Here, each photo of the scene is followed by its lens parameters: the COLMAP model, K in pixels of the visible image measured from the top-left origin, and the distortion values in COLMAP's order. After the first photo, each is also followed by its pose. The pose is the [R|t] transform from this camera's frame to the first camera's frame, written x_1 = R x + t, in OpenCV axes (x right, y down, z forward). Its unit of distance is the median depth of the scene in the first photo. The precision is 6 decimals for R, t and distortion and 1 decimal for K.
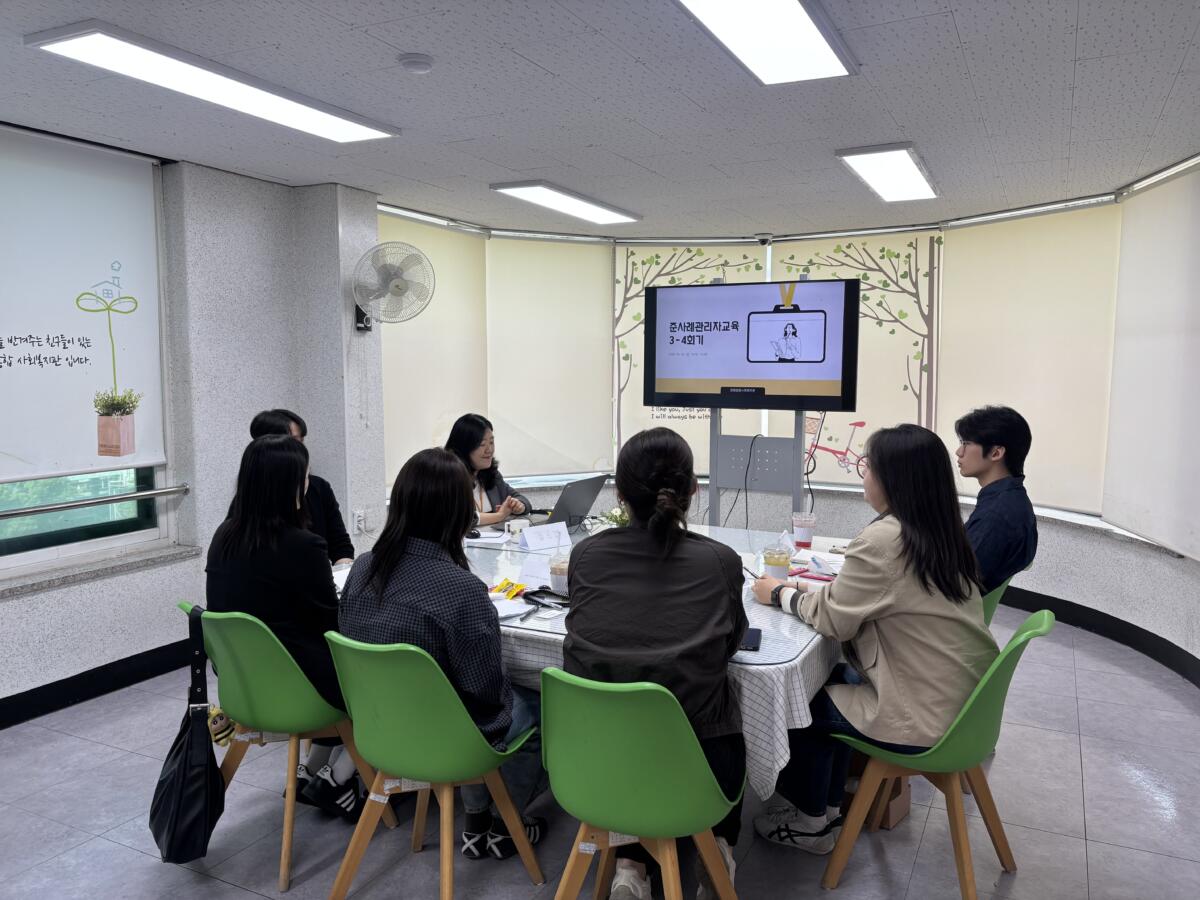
lens RADIAL K [[912.3, 0, 601.3], [0, 912.3, 449.0], [0, 0, 1]] dist [0.059625, -0.007245]
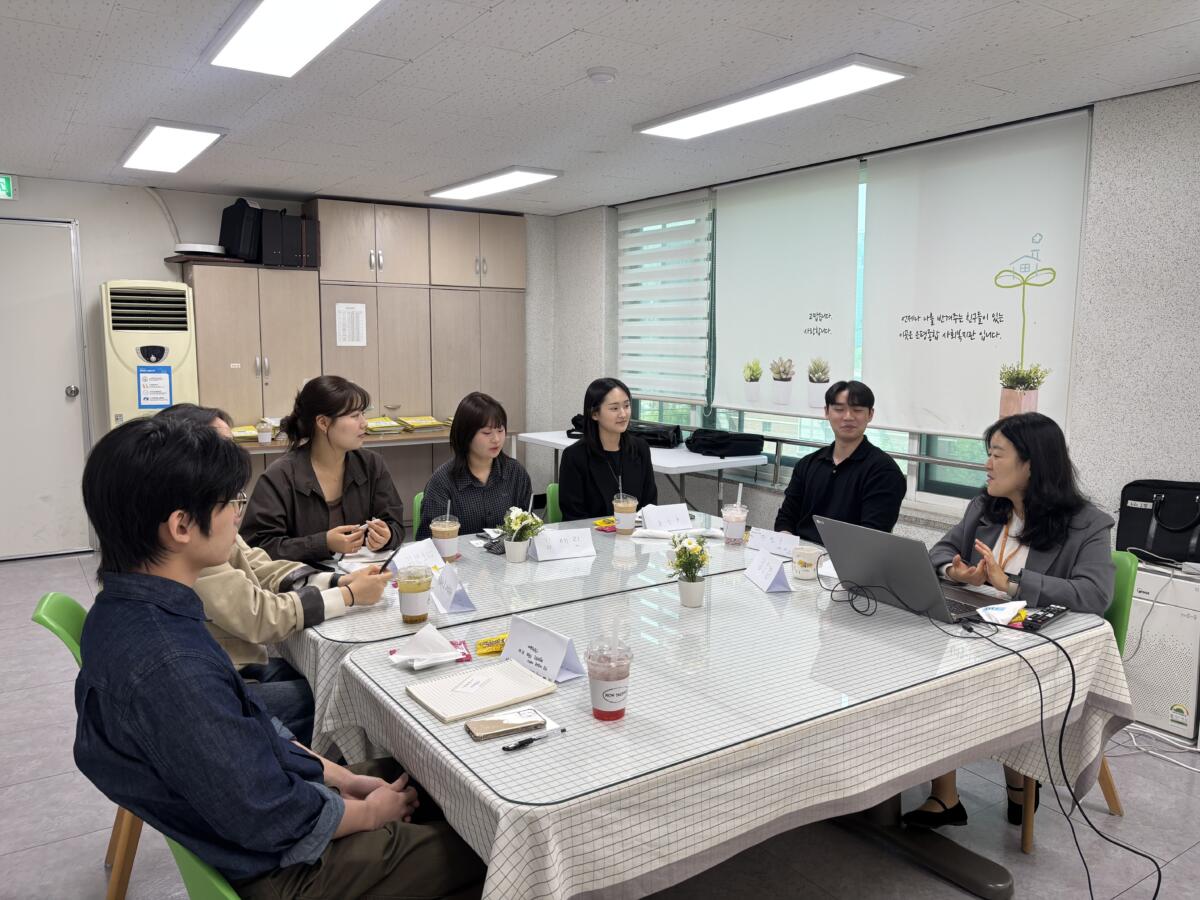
lens RADIAL K [[912.3, 0, 599.3], [0, 912.3, 449.3], [0, 0, 1]] dist [0.059625, -0.007245]
pose [[-0.500300, 0.101225, -0.859915, 0.664945], [-0.092129, 0.981282, 0.169112, -0.115929], [0.860937, 0.163830, -0.481610, 1.276440]]
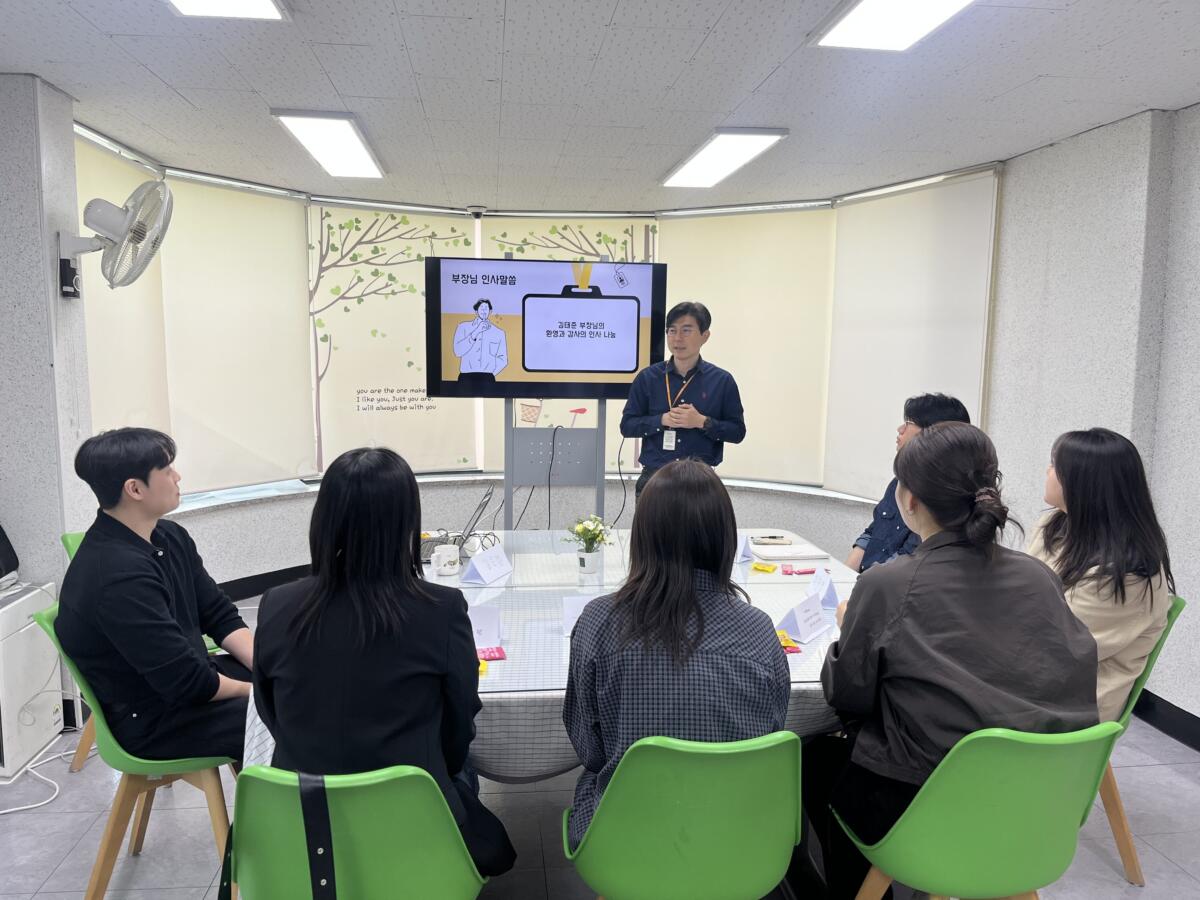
lens RADIAL K [[958.0, 0, 597.5], [0, 958.0, 456.0], [0, 0, 1]] dist [0.093308, -0.004934]
pose [[0.844434, -0.053784, 0.532953, -0.244224], [0.041866, 0.998530, 0.034435, -0.012522], [-0.534021, -0.006765, 0.845444, 0.112663]]
